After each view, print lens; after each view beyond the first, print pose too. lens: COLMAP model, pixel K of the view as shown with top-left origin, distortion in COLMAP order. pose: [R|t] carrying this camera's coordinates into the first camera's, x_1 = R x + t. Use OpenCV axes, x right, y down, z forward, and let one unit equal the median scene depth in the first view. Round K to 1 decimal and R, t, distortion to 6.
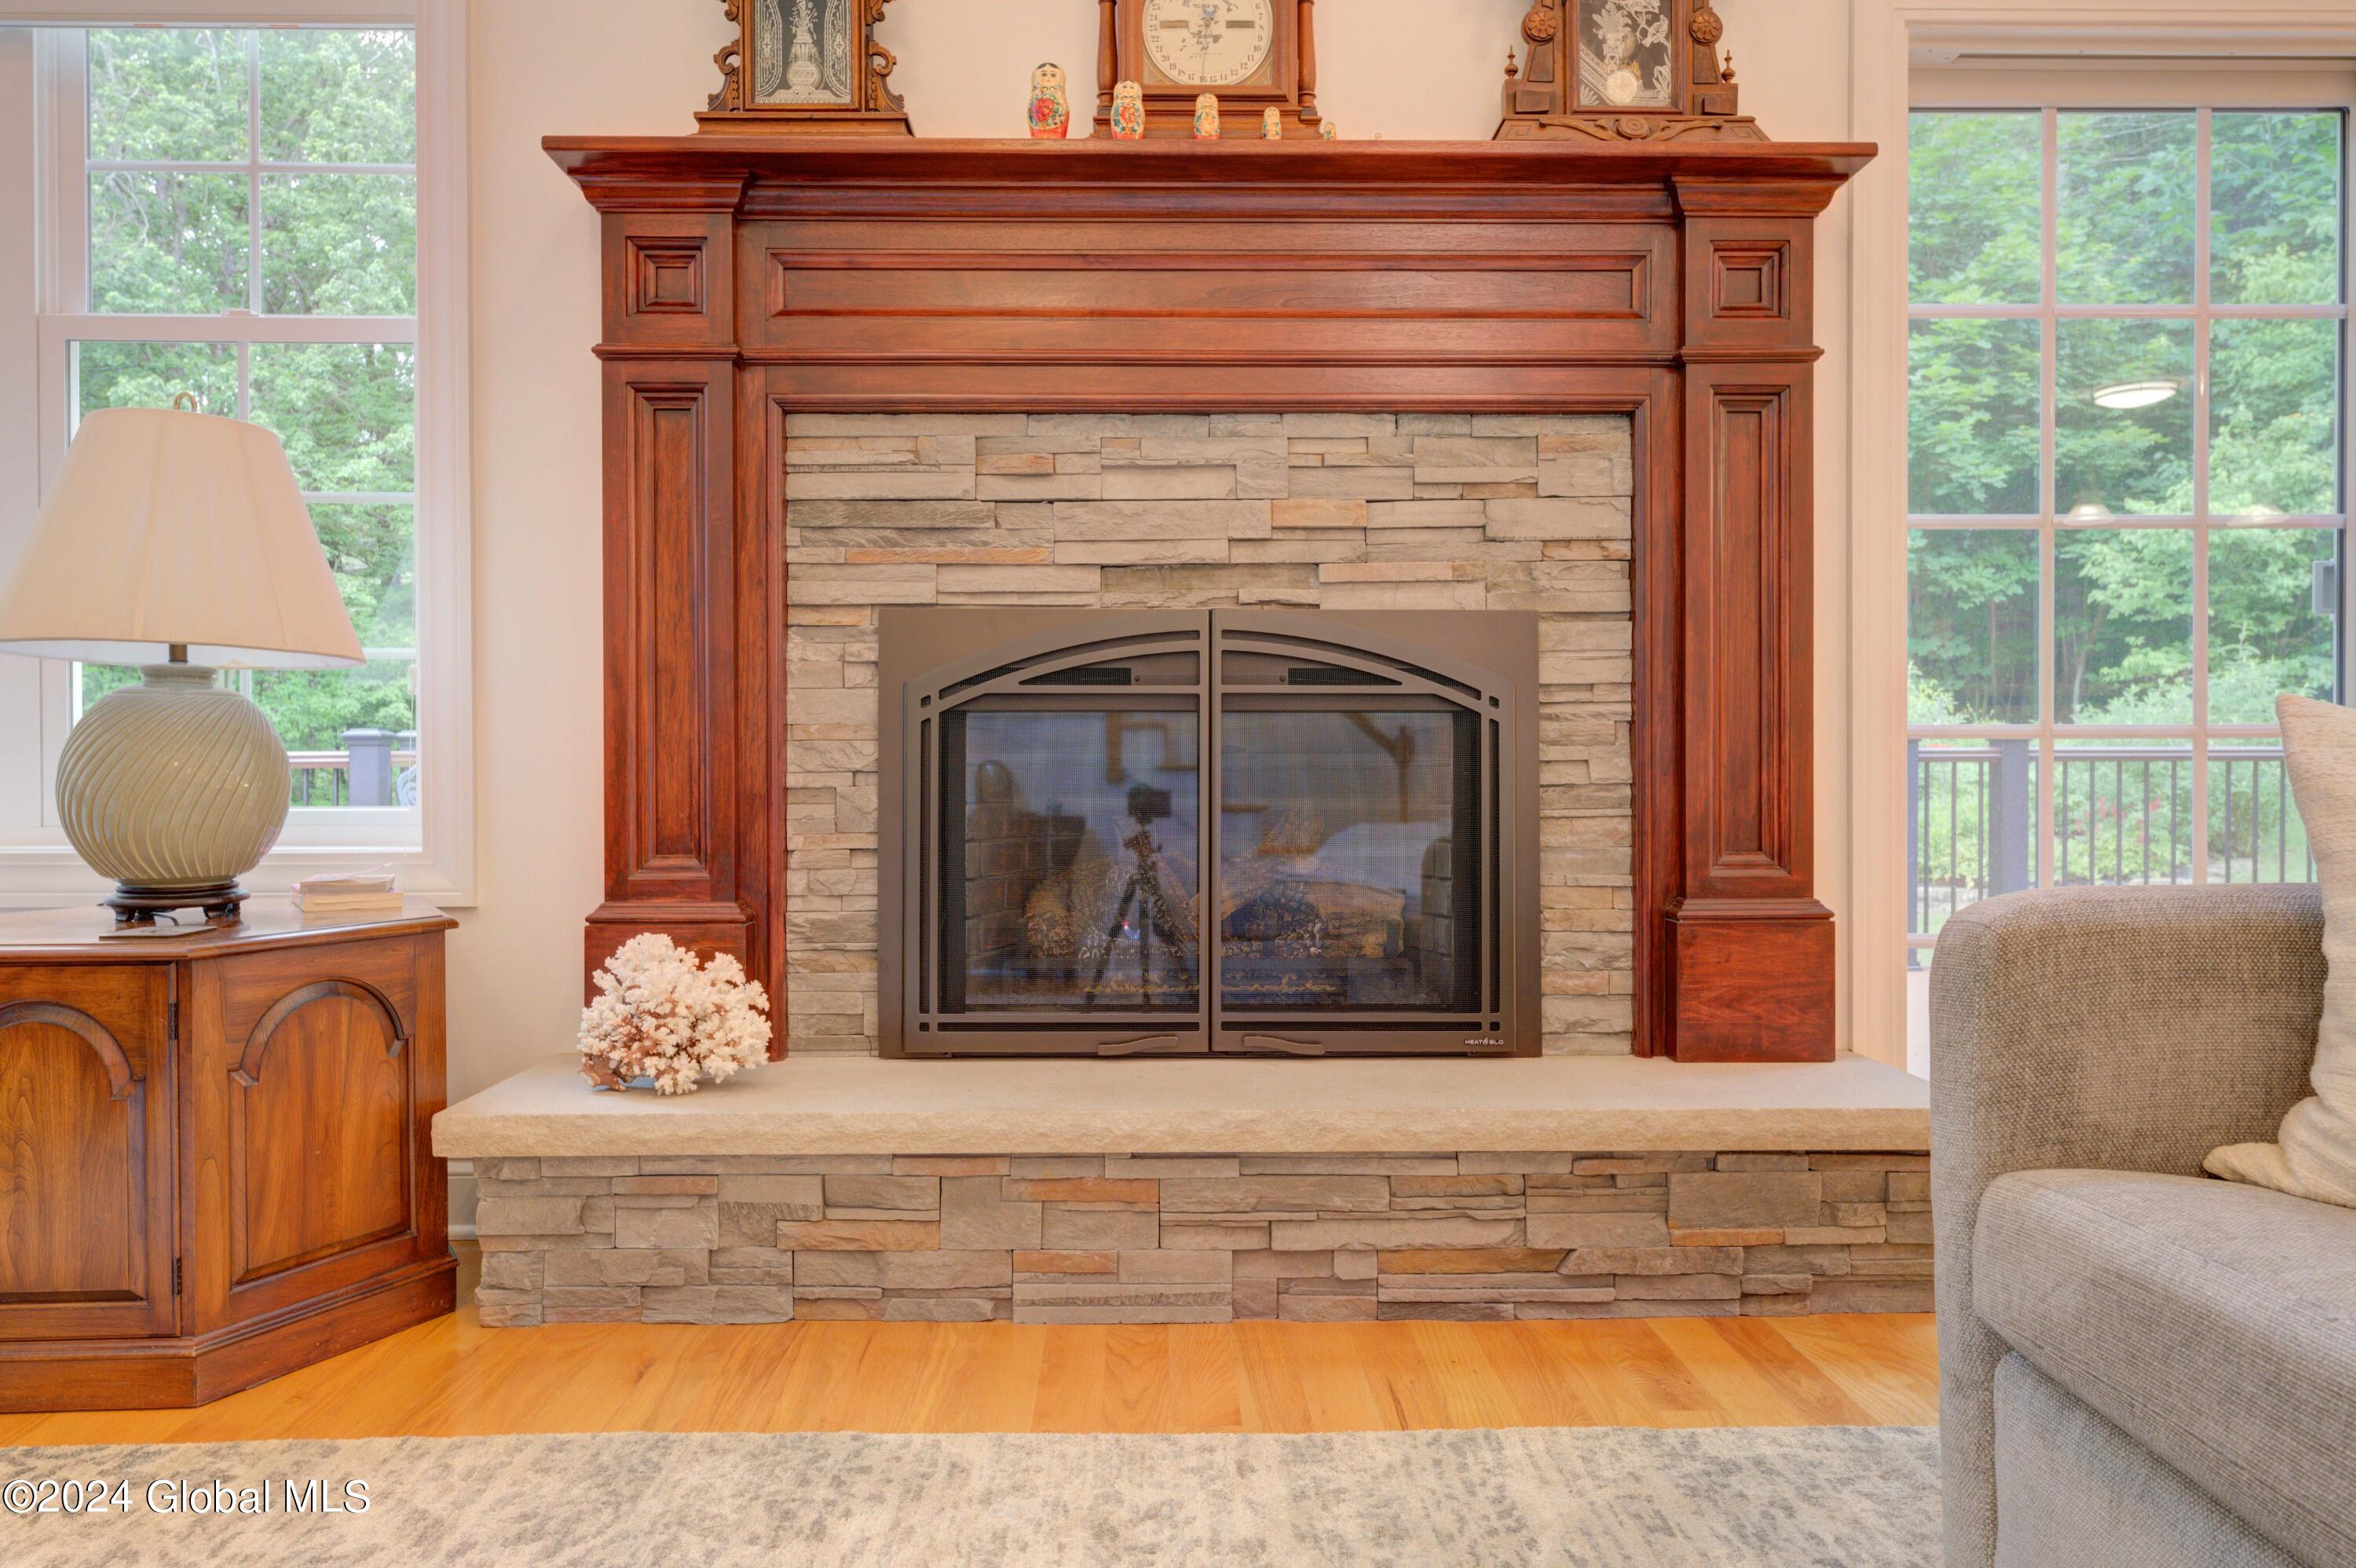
lens RADIAL K [[1511.9, 0, 1175.5], [0, 1511.9, 794.1], [0, 0, 1]] dist [0.008906, 0.001546]
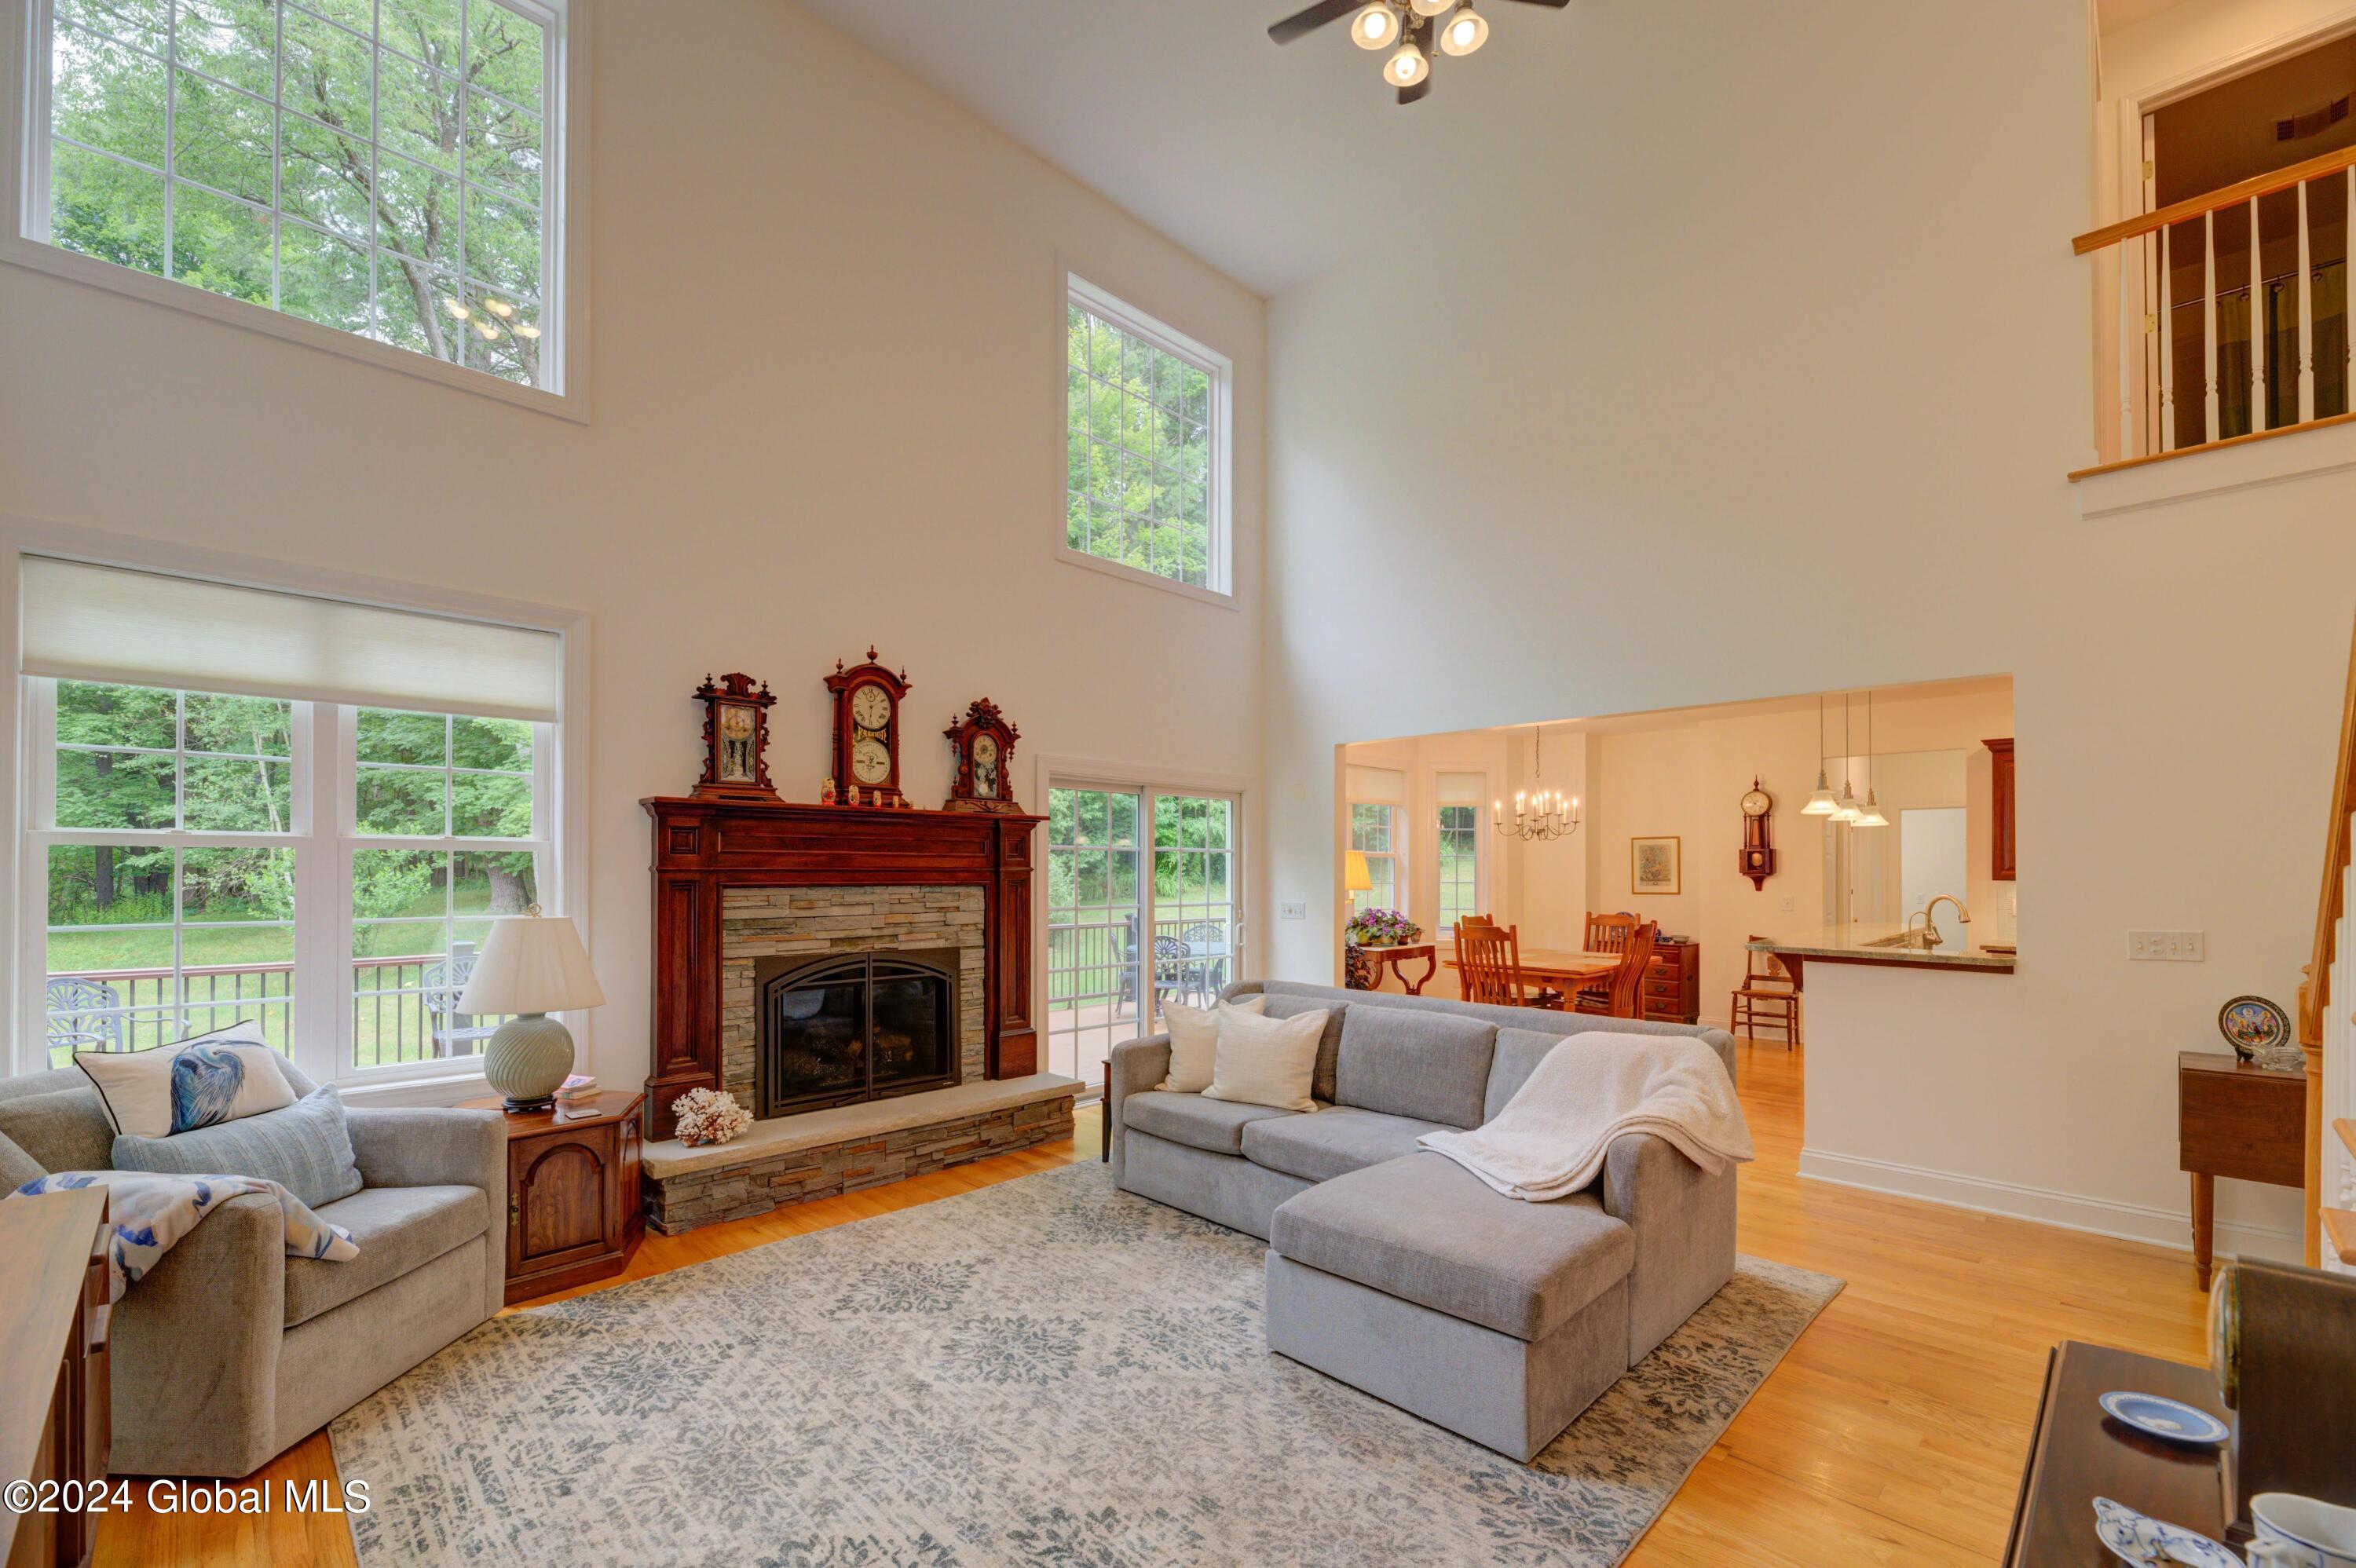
lens RADIAL K [[1014.6, 0, 1170.8], [0, 1014.6, 866.9], [0, 0, 1]] dist [-0.000157, -0.000072]
pose [[0.715103, 0.003524, 0.699010, -0.972047], [0.003666, 0.999955, -0.008792, -0.276797], [-0.699010, 0.008850, 0.715057, -0.881811]]
